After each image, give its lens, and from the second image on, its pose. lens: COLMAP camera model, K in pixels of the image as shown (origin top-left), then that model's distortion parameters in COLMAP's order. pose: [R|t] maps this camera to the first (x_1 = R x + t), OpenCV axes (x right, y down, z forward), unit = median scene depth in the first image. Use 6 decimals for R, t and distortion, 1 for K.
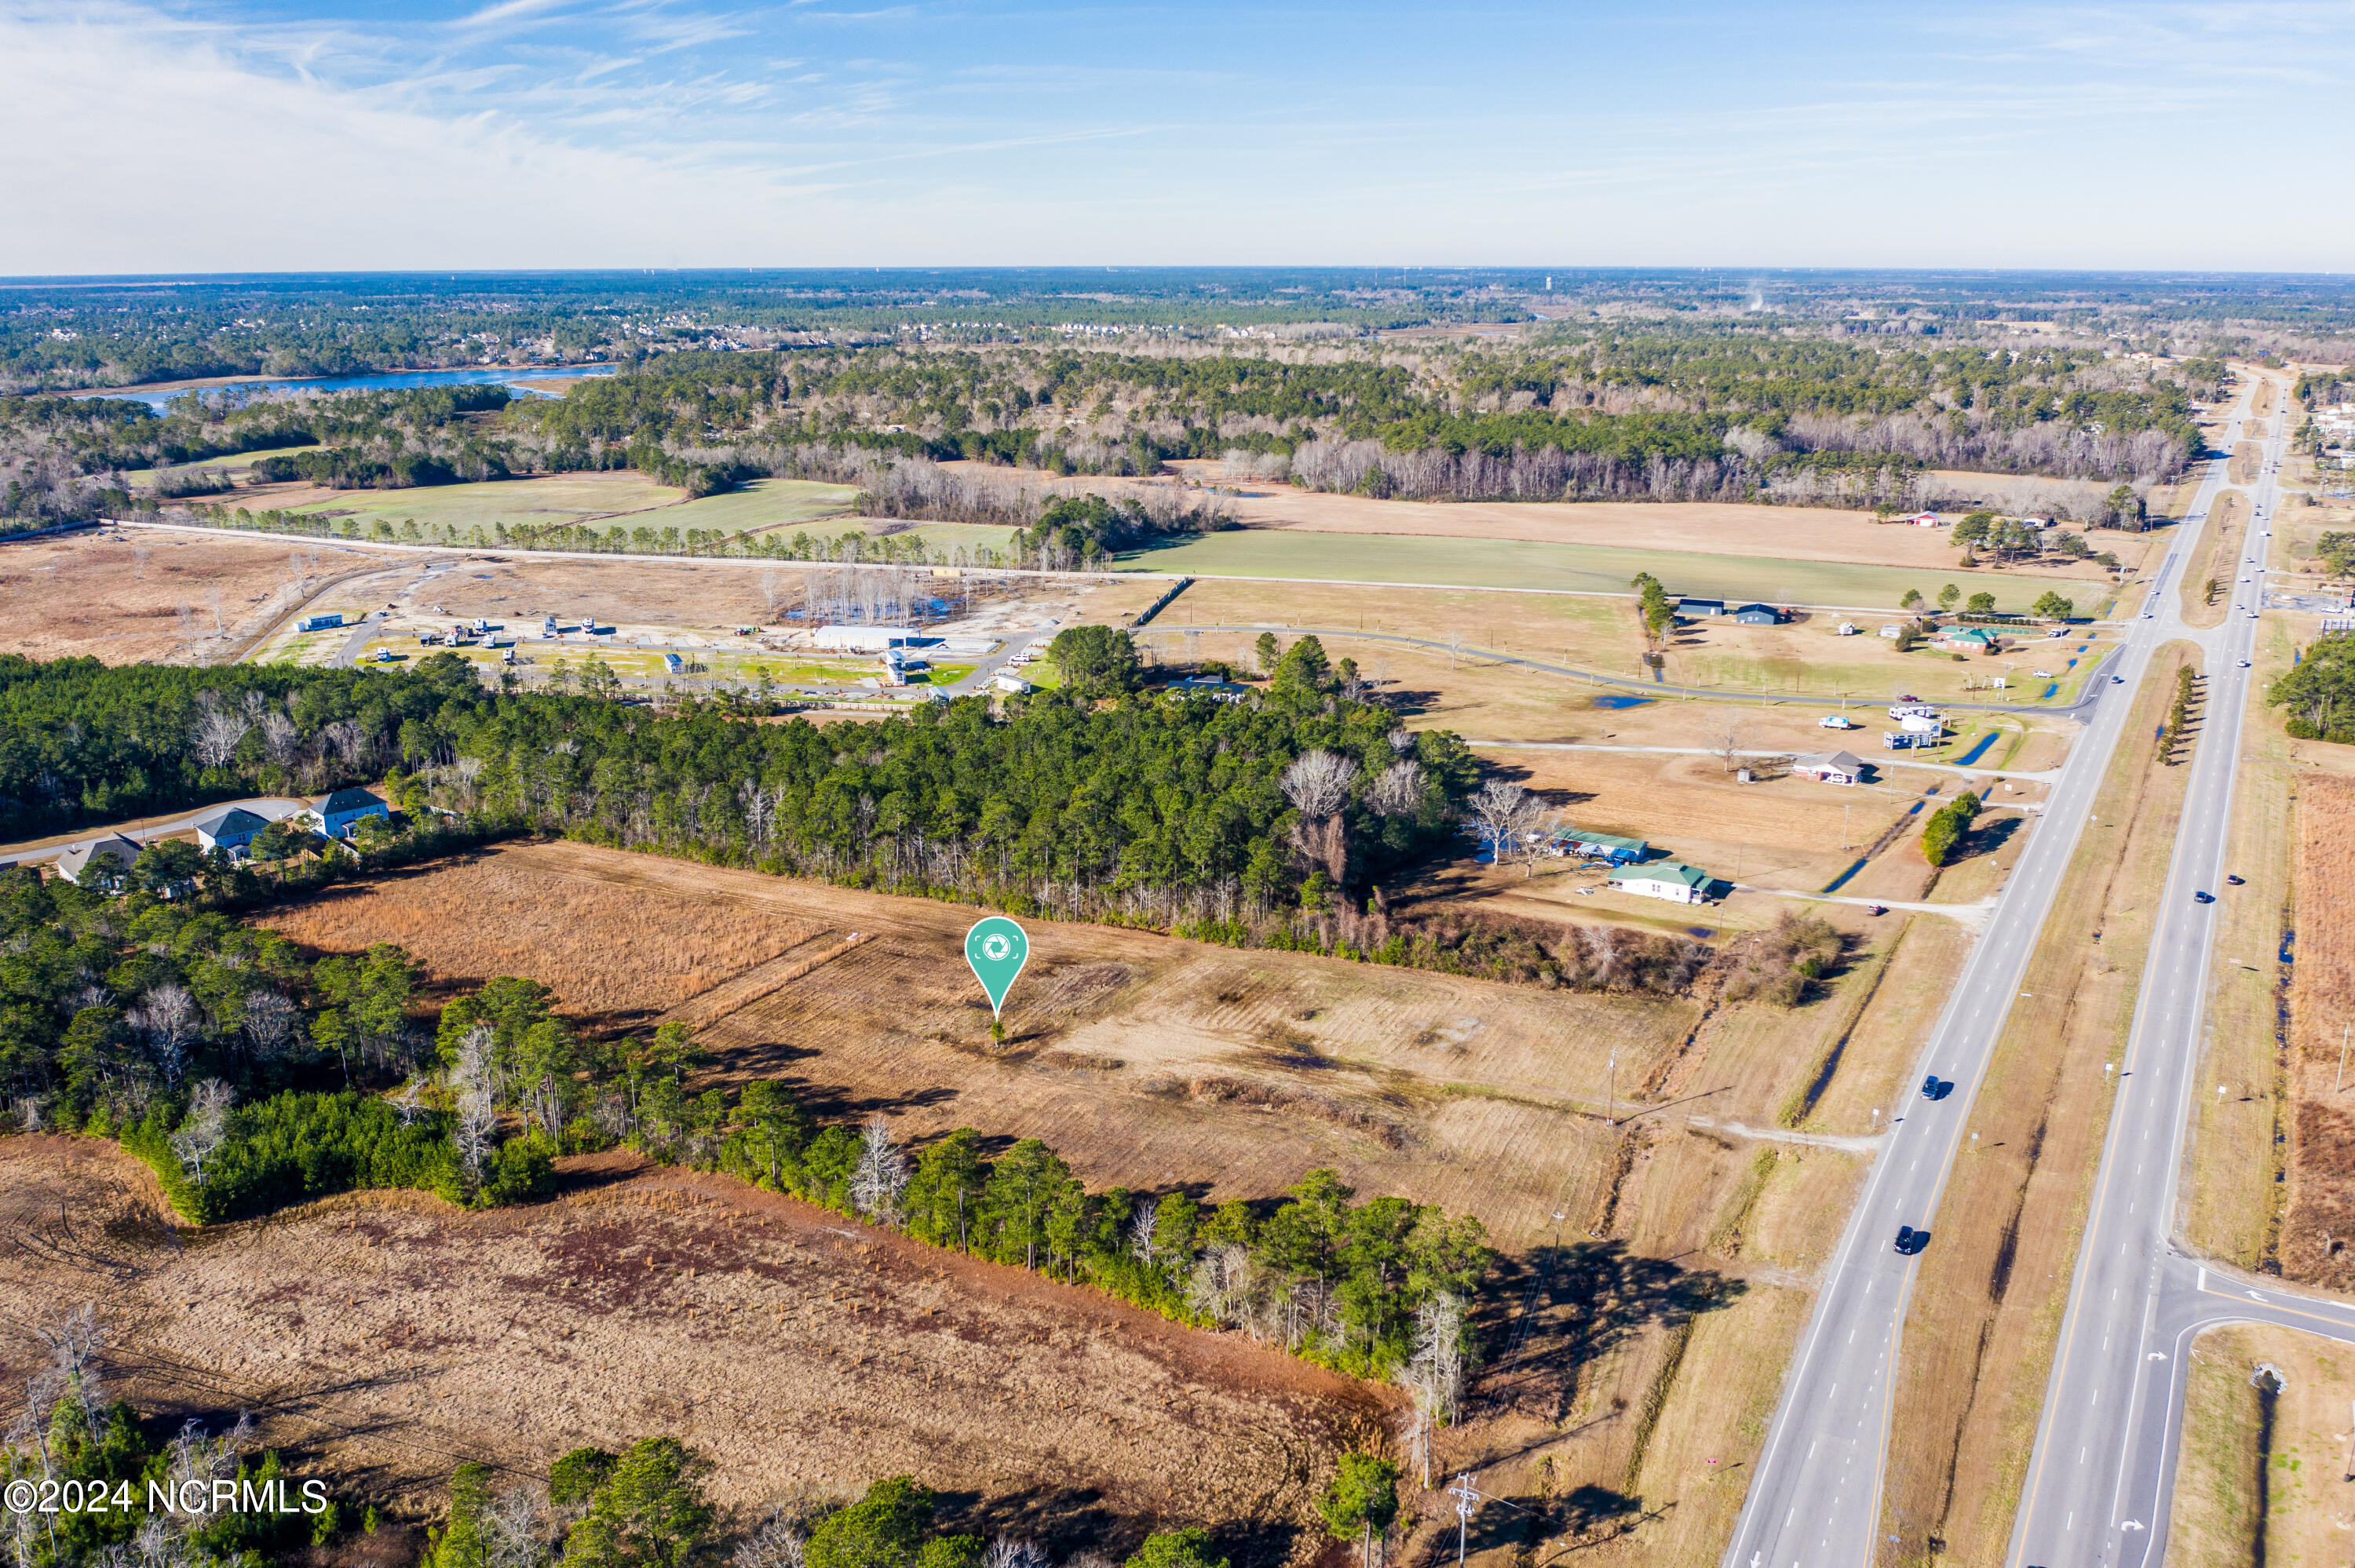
lens RADIAL K [[1843.3, 0, 1174.8], [0, 1843.3, 790.2], [0, 0, 1]] dist [-0.025586, -0.000408]
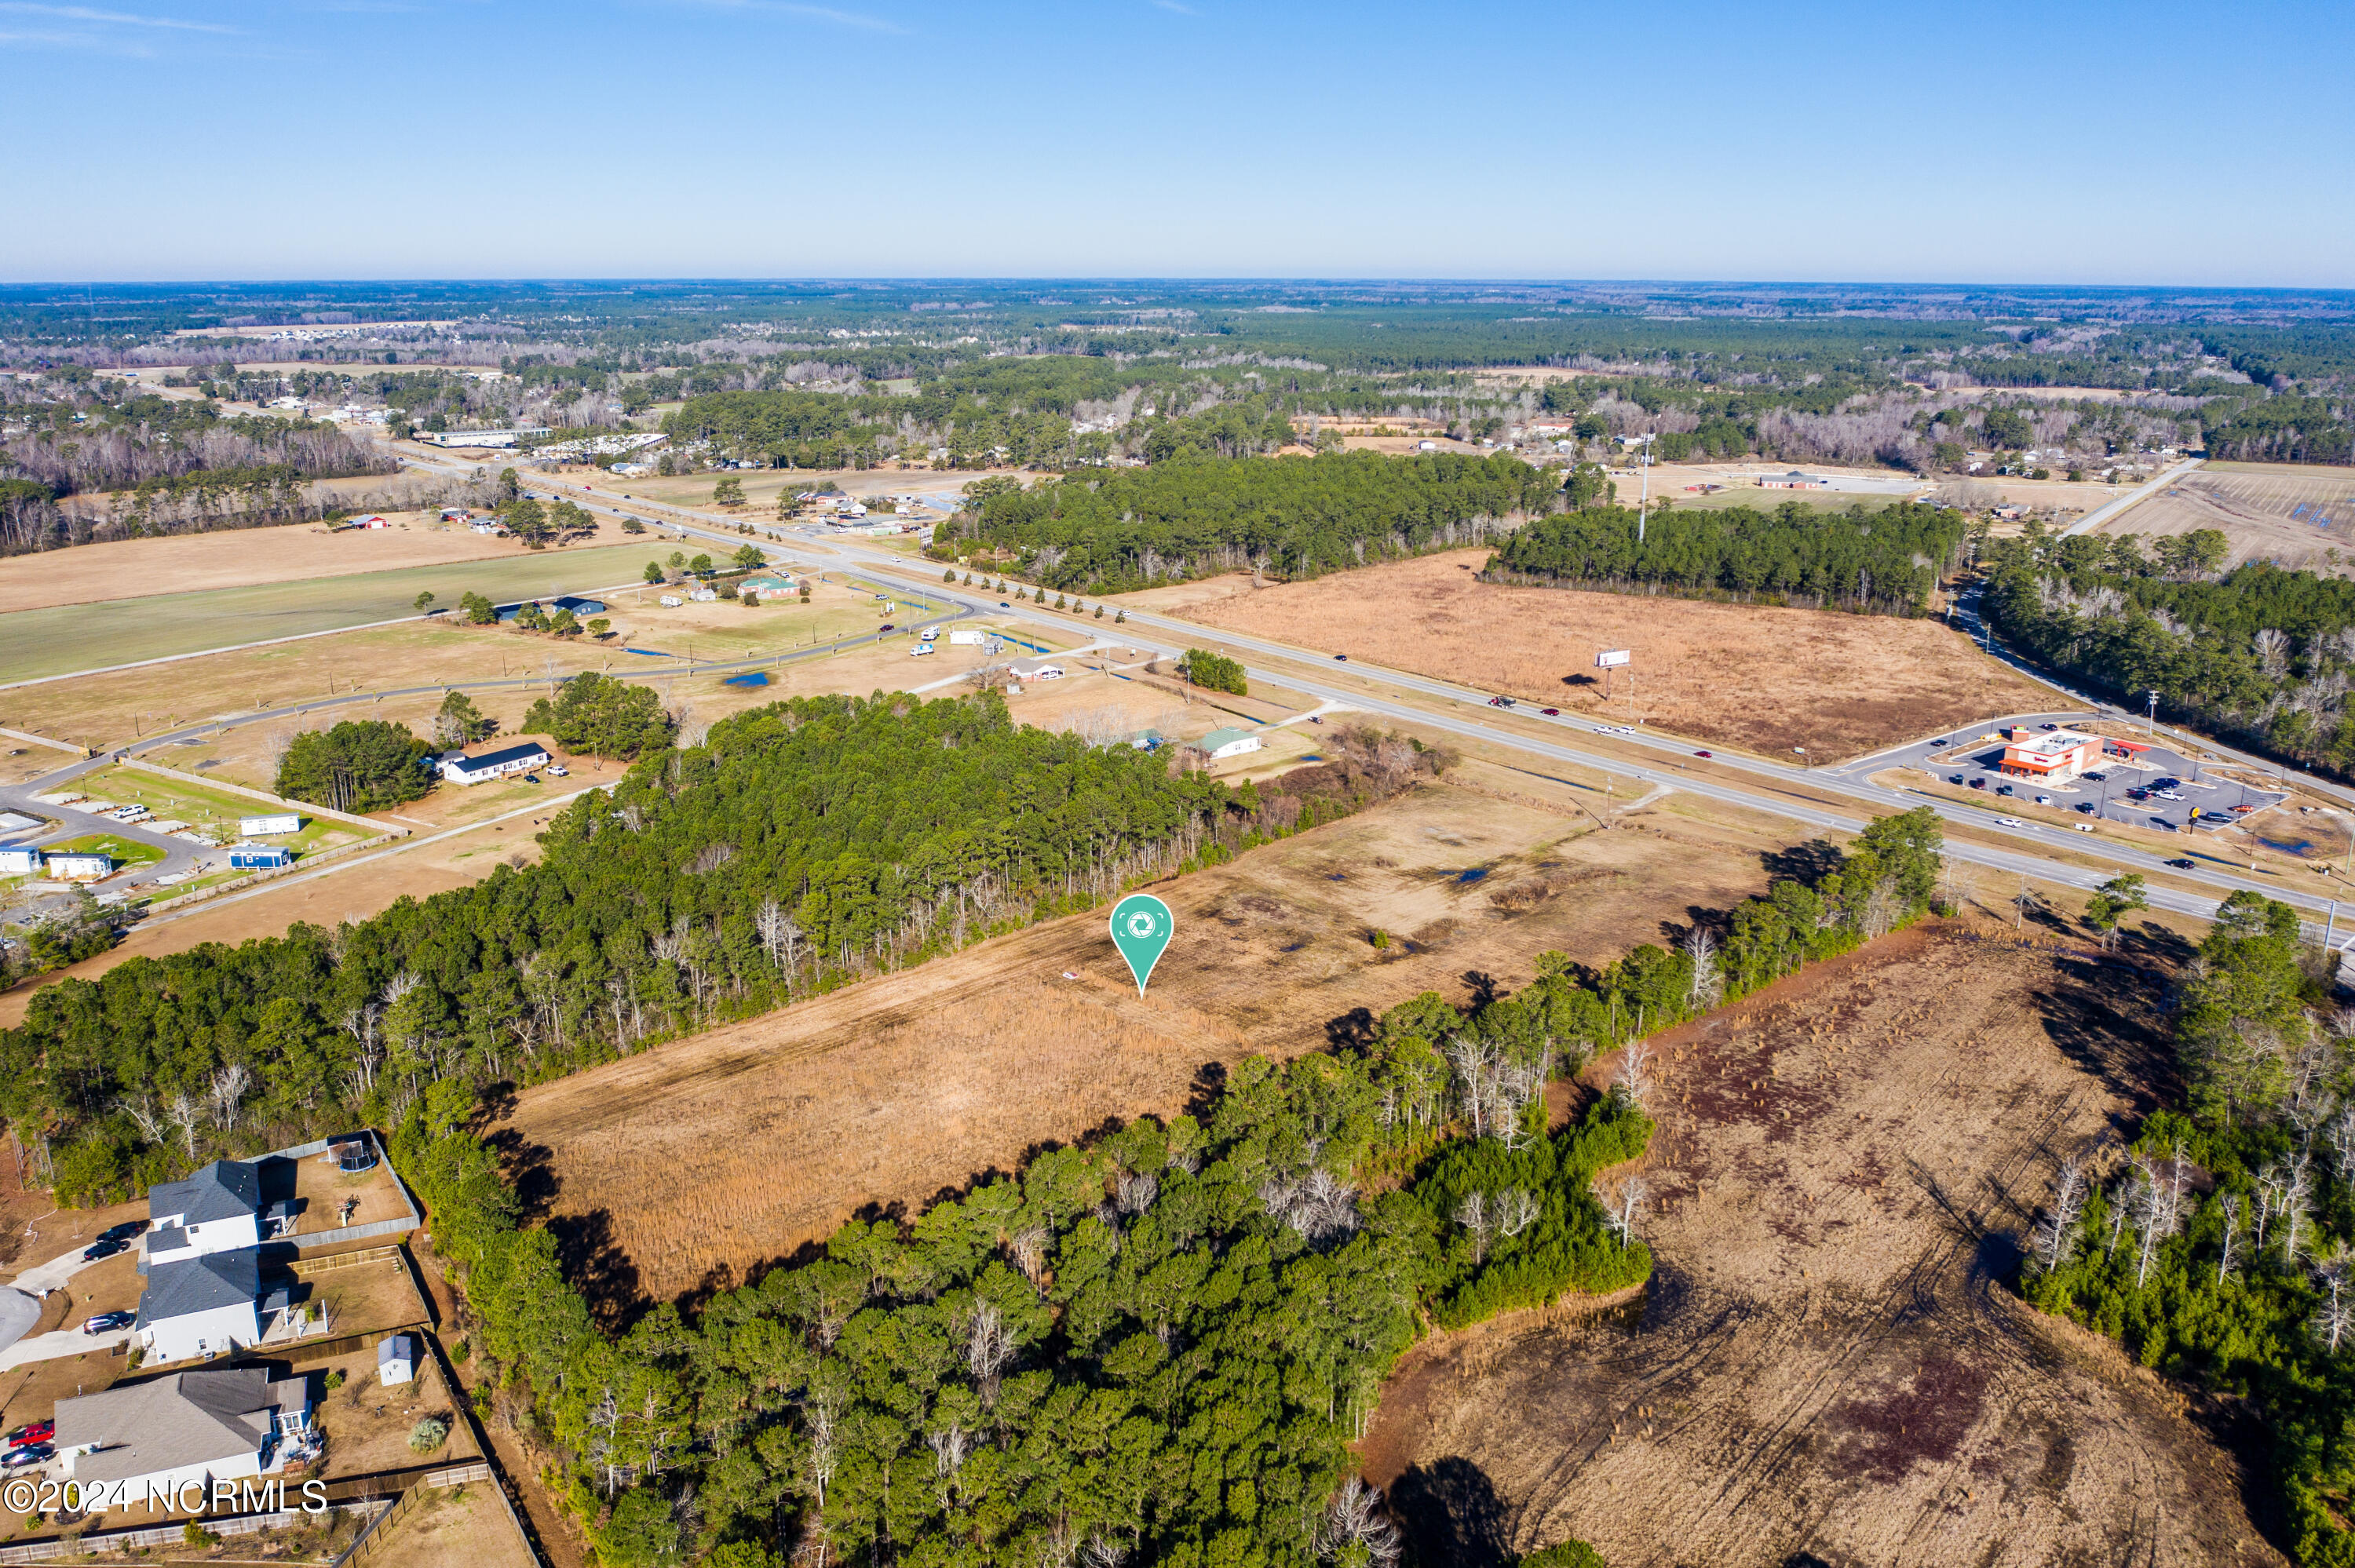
lens RADIAL K [[1843.3, 0, 1183.6], [0, 1843.3, 779.1], [0, 0, 1]] dist [-0.025586, -0.000408]
pose [[0.341335, -0.249427, 0.906243, -1.153413], [0.258386, 0.951903, 0.164674, -0.183611], [-0.903730, 0.177951, 0.389367, 0.656039]]
